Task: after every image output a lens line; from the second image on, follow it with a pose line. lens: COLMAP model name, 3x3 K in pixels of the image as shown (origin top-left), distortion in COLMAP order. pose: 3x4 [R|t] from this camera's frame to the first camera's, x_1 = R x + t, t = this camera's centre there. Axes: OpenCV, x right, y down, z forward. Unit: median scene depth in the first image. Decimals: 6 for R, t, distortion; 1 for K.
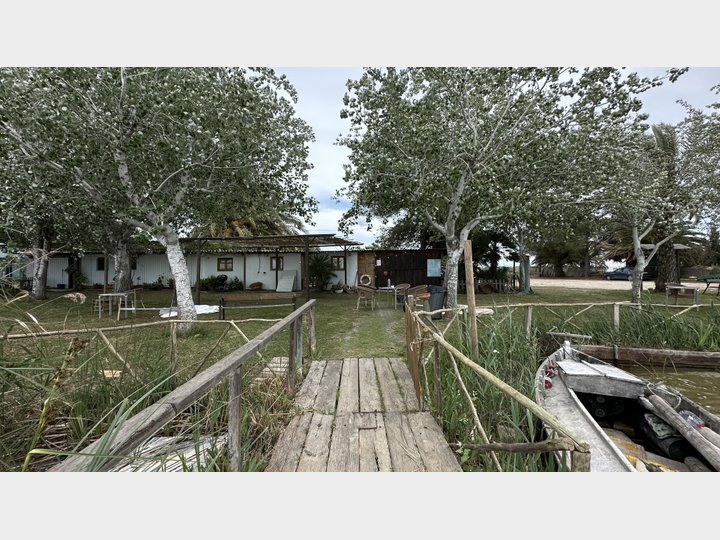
lens RADIAL K [[284.7, 0, 358.9], [0, 284.7, 268.9], [0, 0, 1]] dist [-0.004047, 0.001097]
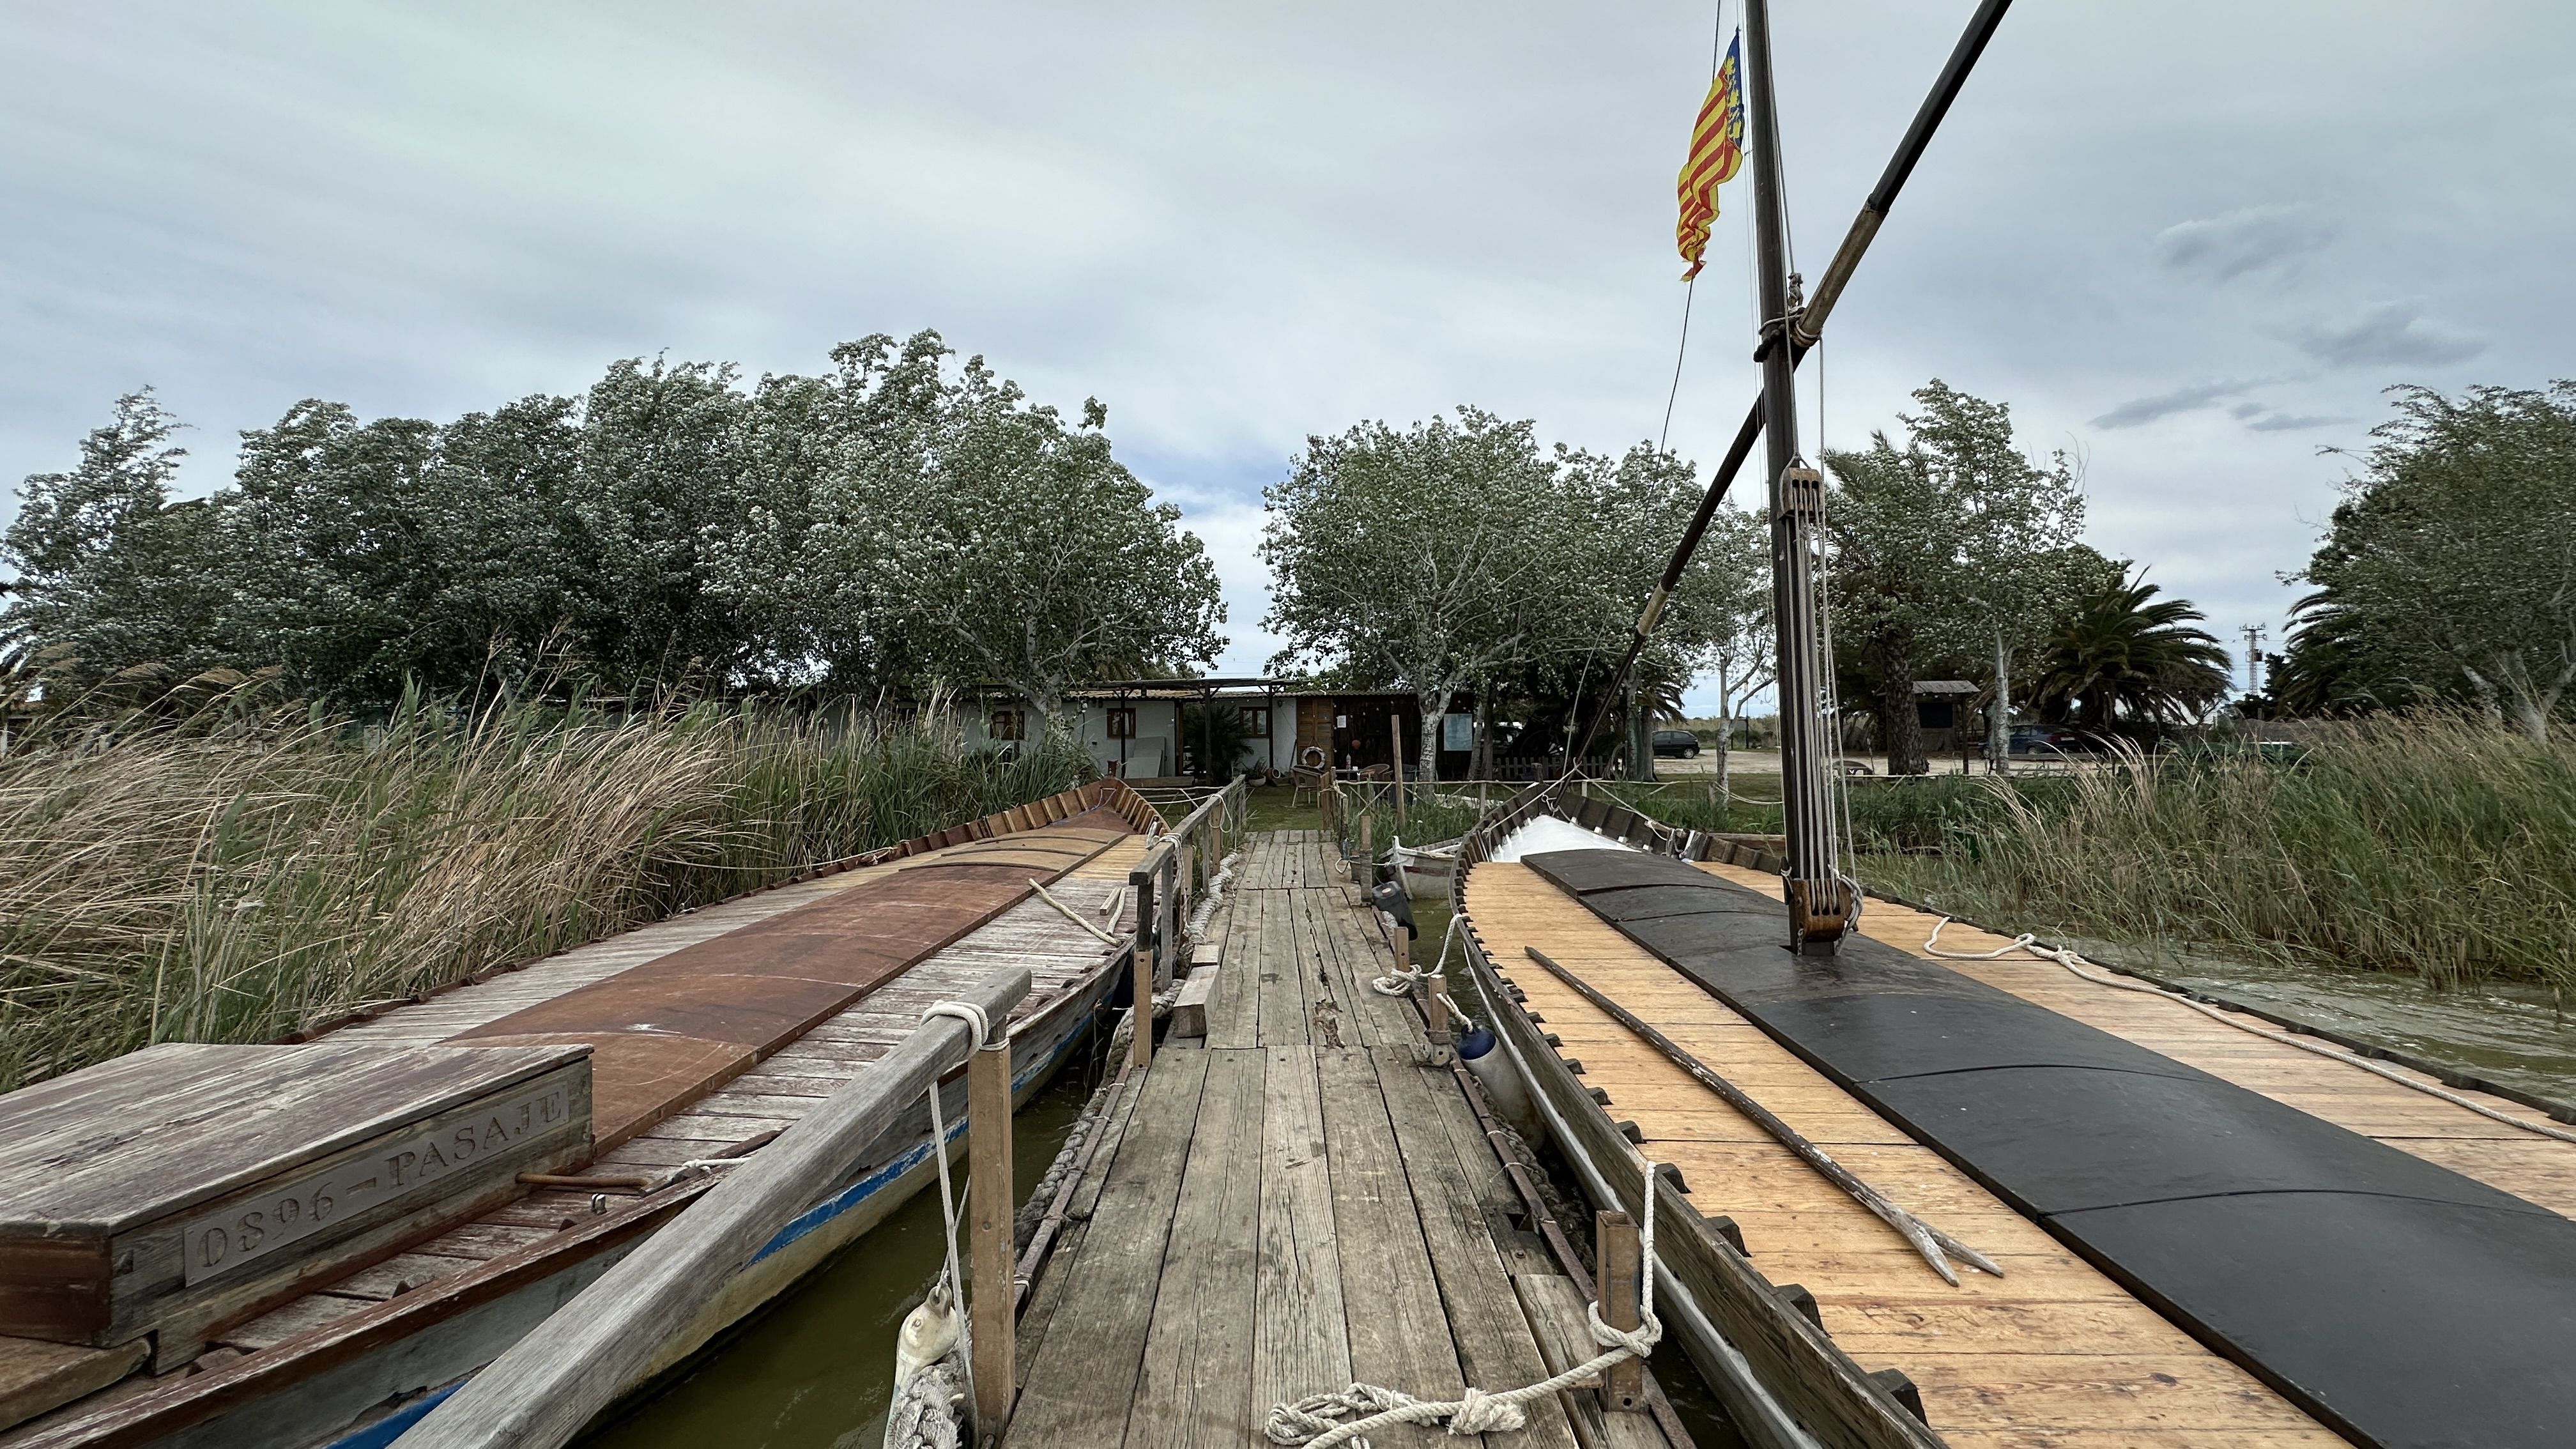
lens RADIAL K [[1006.5, 0, 1284.5], [0, 1006.5, 733.4], [0, 0, 1]] dist [-0.016700, 0.000552]
pose [[0.999453, -0.003281, -0.032919, 0.029935], [0.003561, 0.999958, 0.008463, -0.015957], [0.032890, -0.008576, 0.999422, -0.652722]]
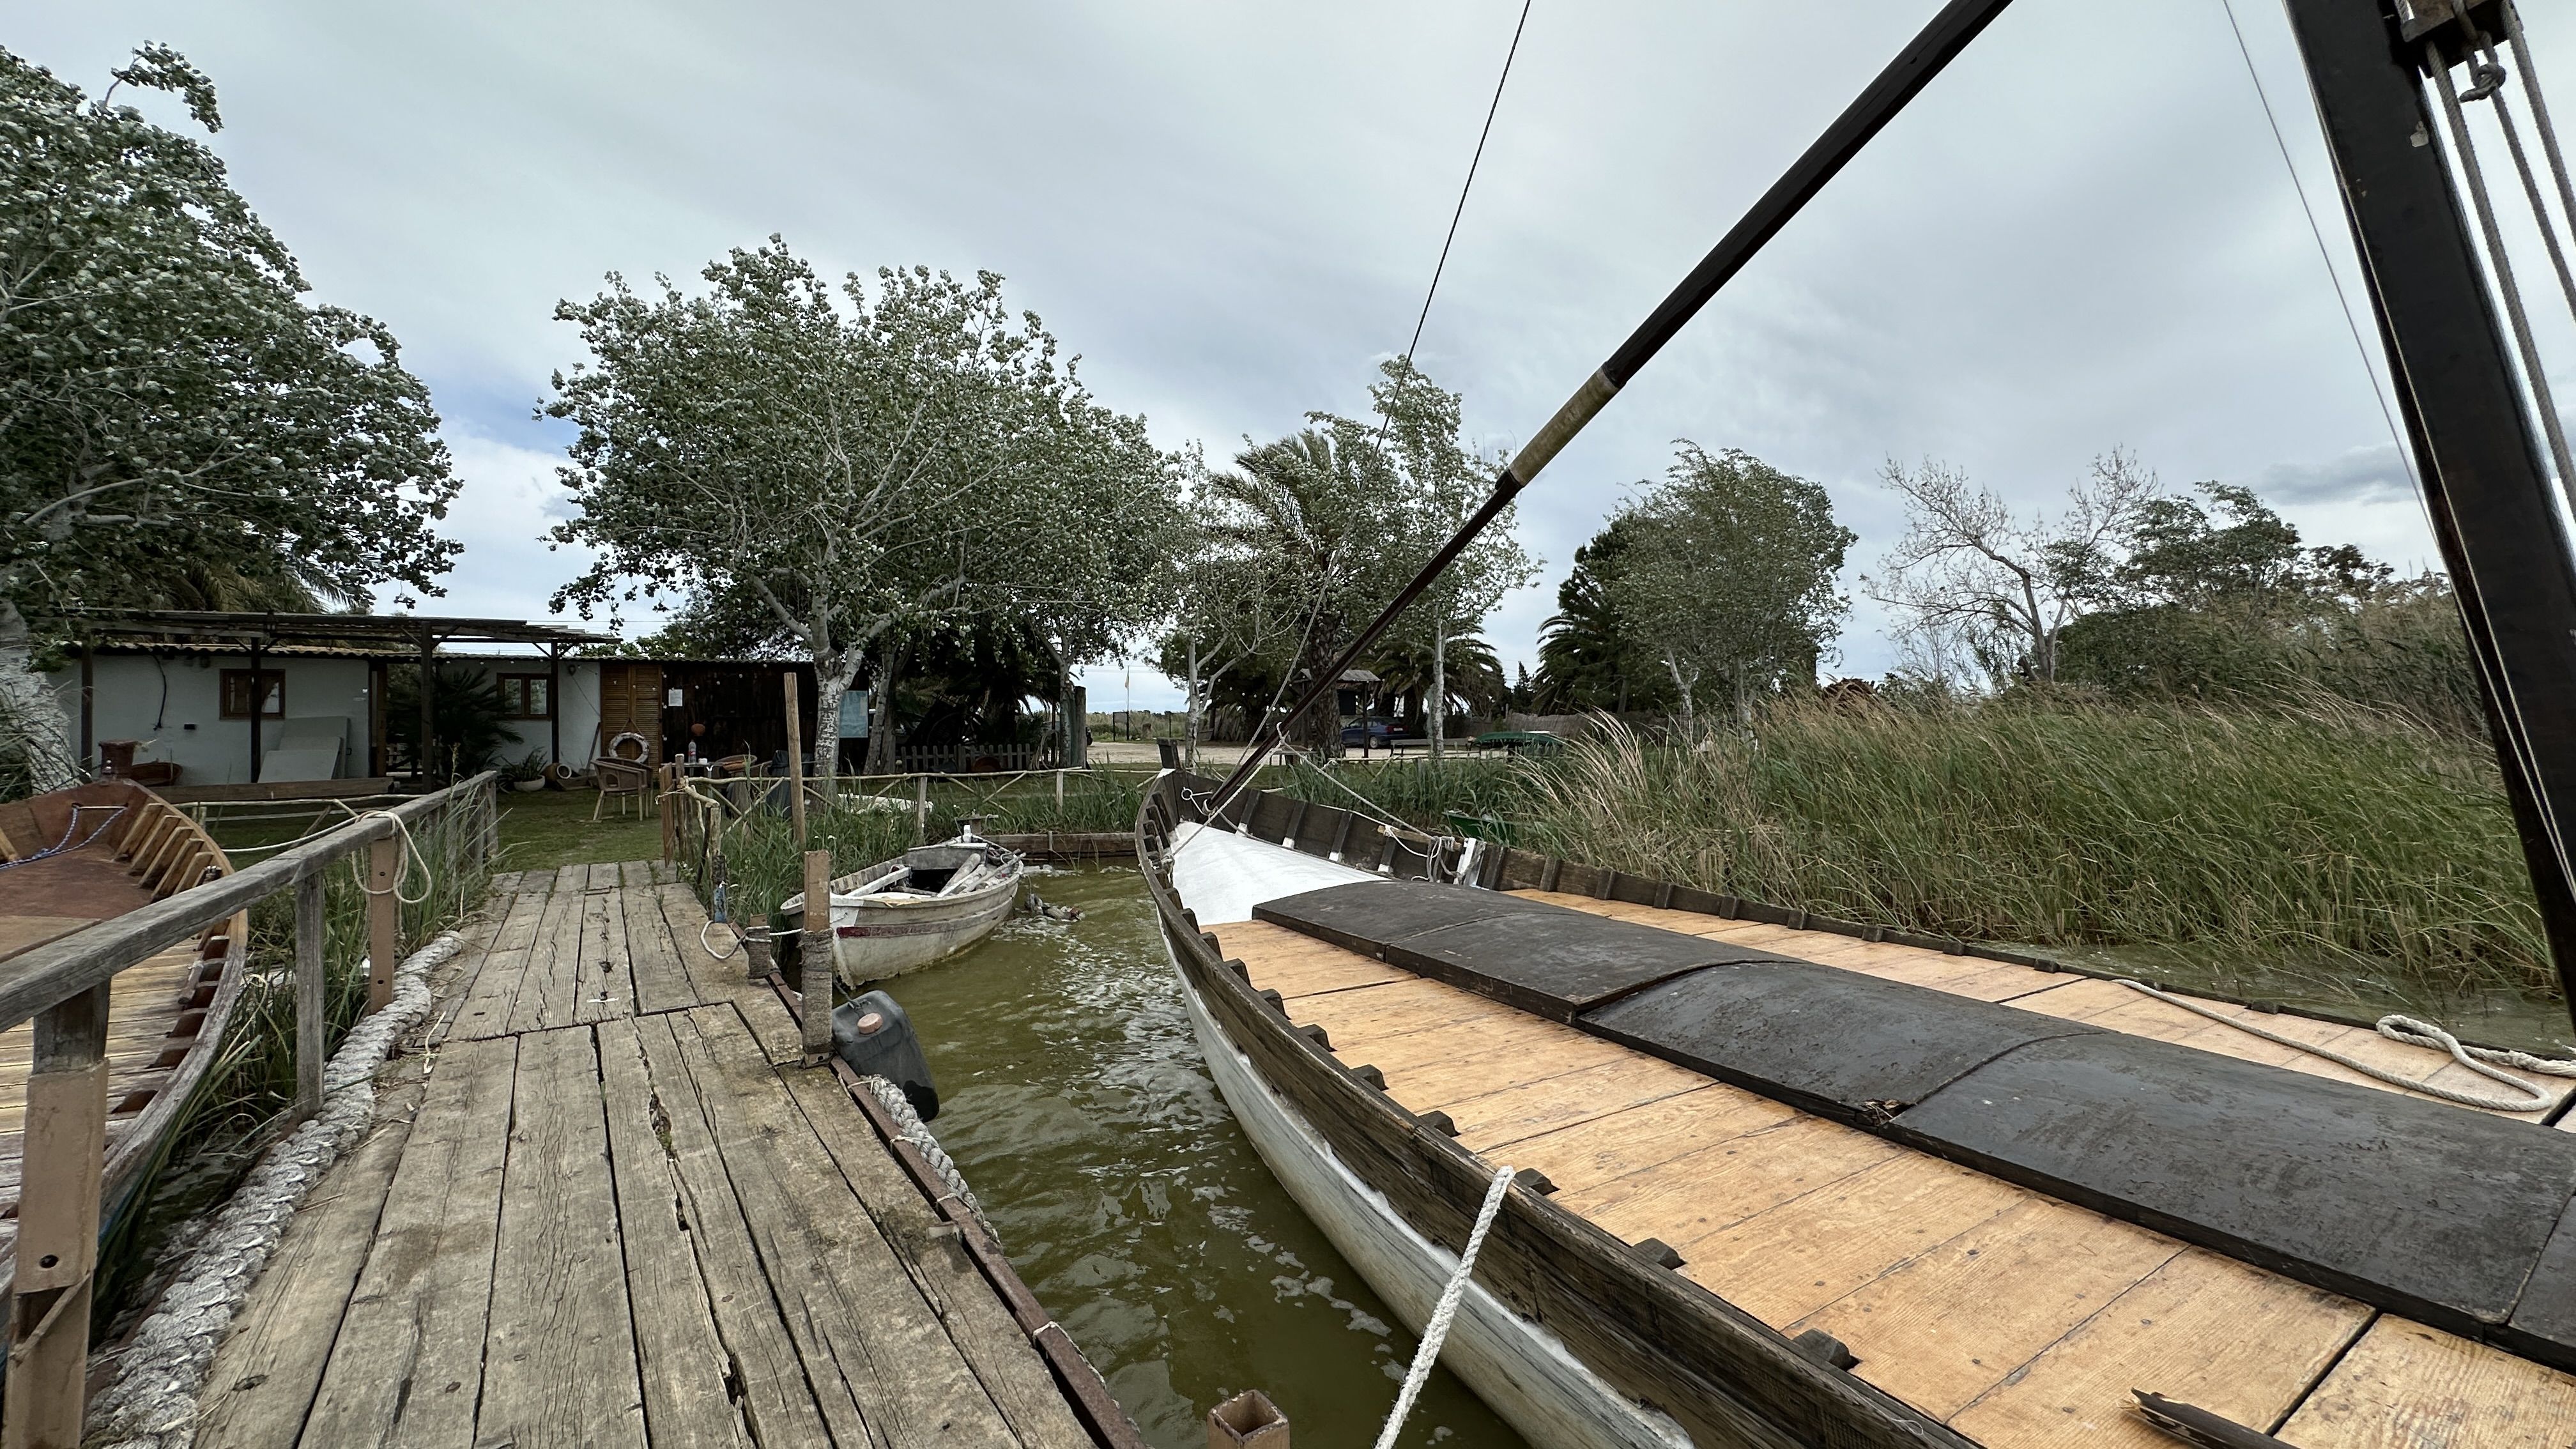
lens RADIAL K [[1006.5, 0, 1301.7], [0, 1006.5, 724.9], [0, 0, 1]] dist [-0.016700, 0.000552]
pose [[0.828479, 0.001398, 0.560018, 0.020480], [-0.004890, 0.999977, 0.004739, 0.001430], [-0.559999, -0.006665, 0.828467, -0.392285]]
